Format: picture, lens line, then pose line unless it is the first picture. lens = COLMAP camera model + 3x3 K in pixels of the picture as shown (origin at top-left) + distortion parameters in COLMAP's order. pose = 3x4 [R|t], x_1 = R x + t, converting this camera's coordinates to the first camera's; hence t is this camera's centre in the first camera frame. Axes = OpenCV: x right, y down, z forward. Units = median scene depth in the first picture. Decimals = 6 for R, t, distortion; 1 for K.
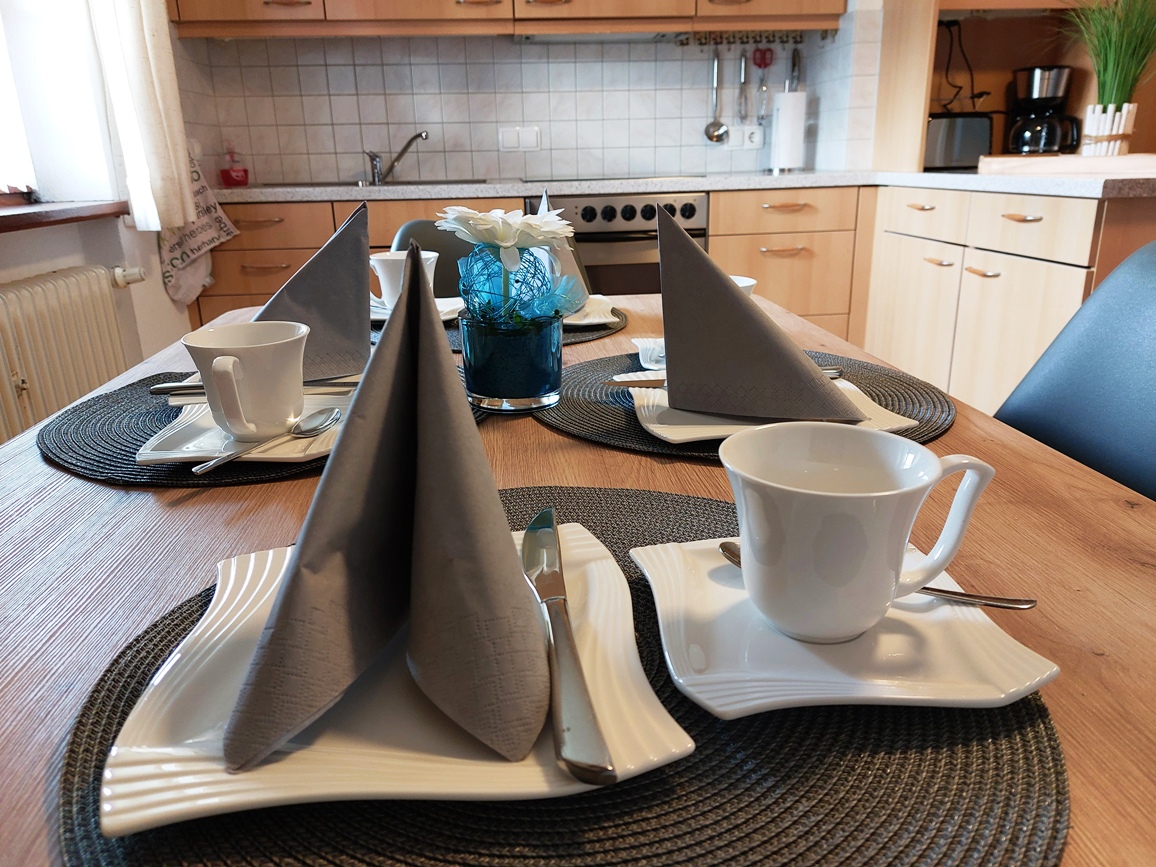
lens RADIAL K [[828.1, 0, 578.6], [0, 828.1, 436.0], [0, 0, 1]] dist [0.072112, -0.087072]
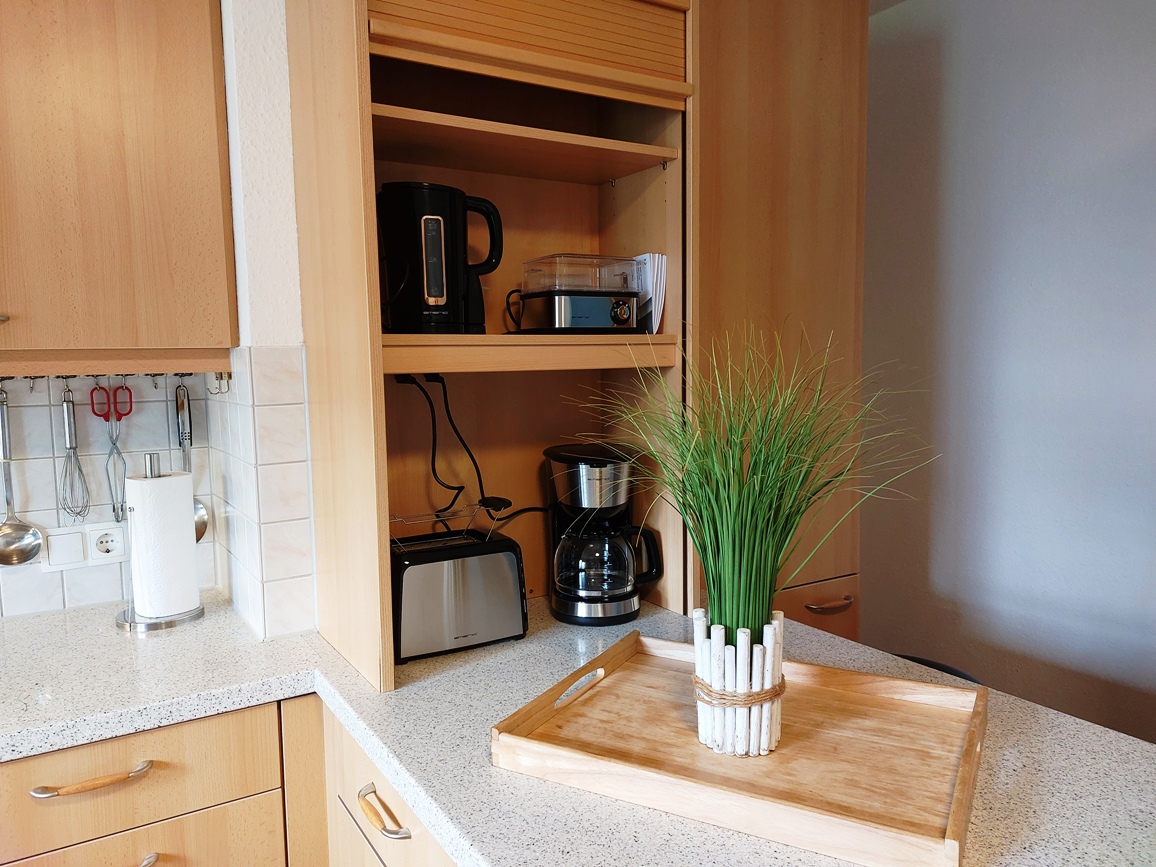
lens RADIAL K [[828.1, 0, 583.1], [0, 828.1, 429.2], [0, 0, 1]] dist [0.072112, -0.087072]
pose [[0.890439, -0.035455, 0.453720, 0.291463], [0.143582, 0.967929, -0.206148, -0.339593], [-0.431860, 0.248708, 0.866973, 0.503660]]
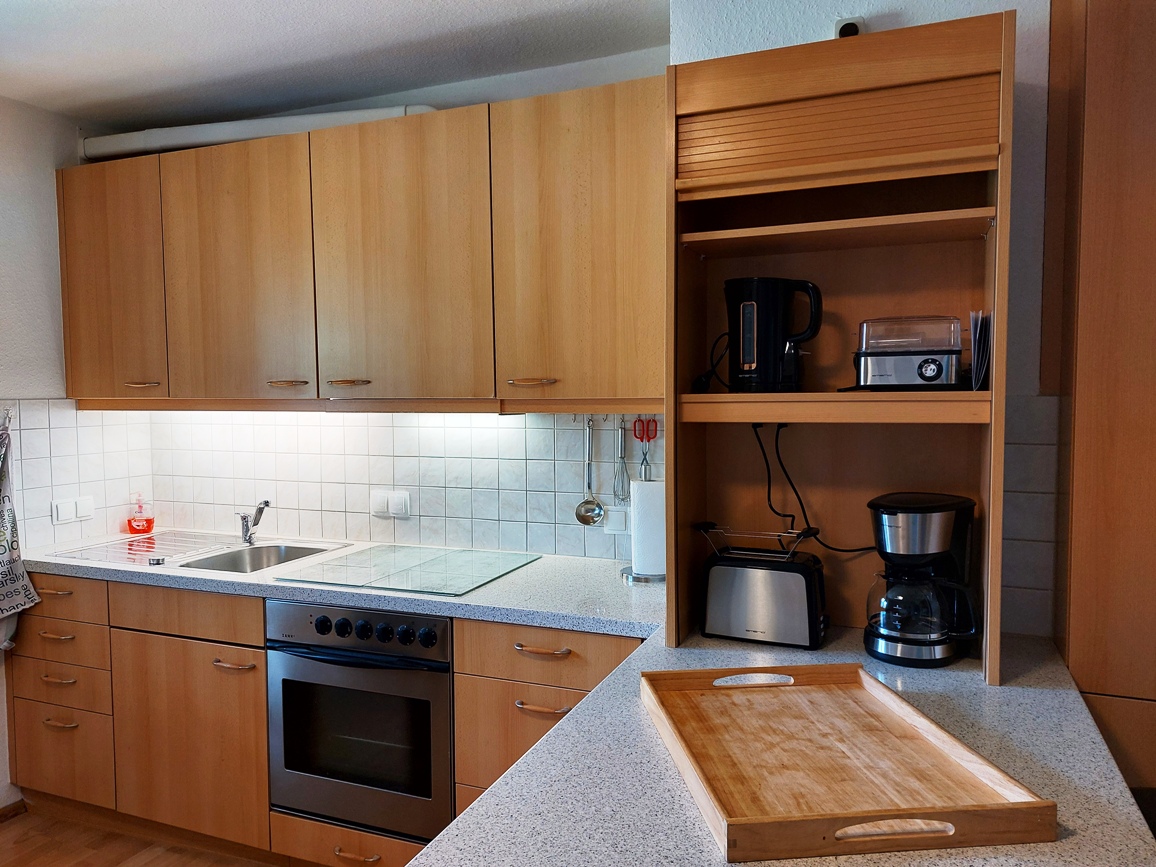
lens RADIAL K [[828.1, 0, 567.9], [0, 828.1, 431.4], [0, 0, 1]] dist [0.072112, -0.087072]
pose [[0.885077, 0.039260, -0.463785, 0.621324], [-0.158889, 0.962064, -0.221781, -0.315379], [0.437484, 0.269984, 0.857739, 0.353009]]
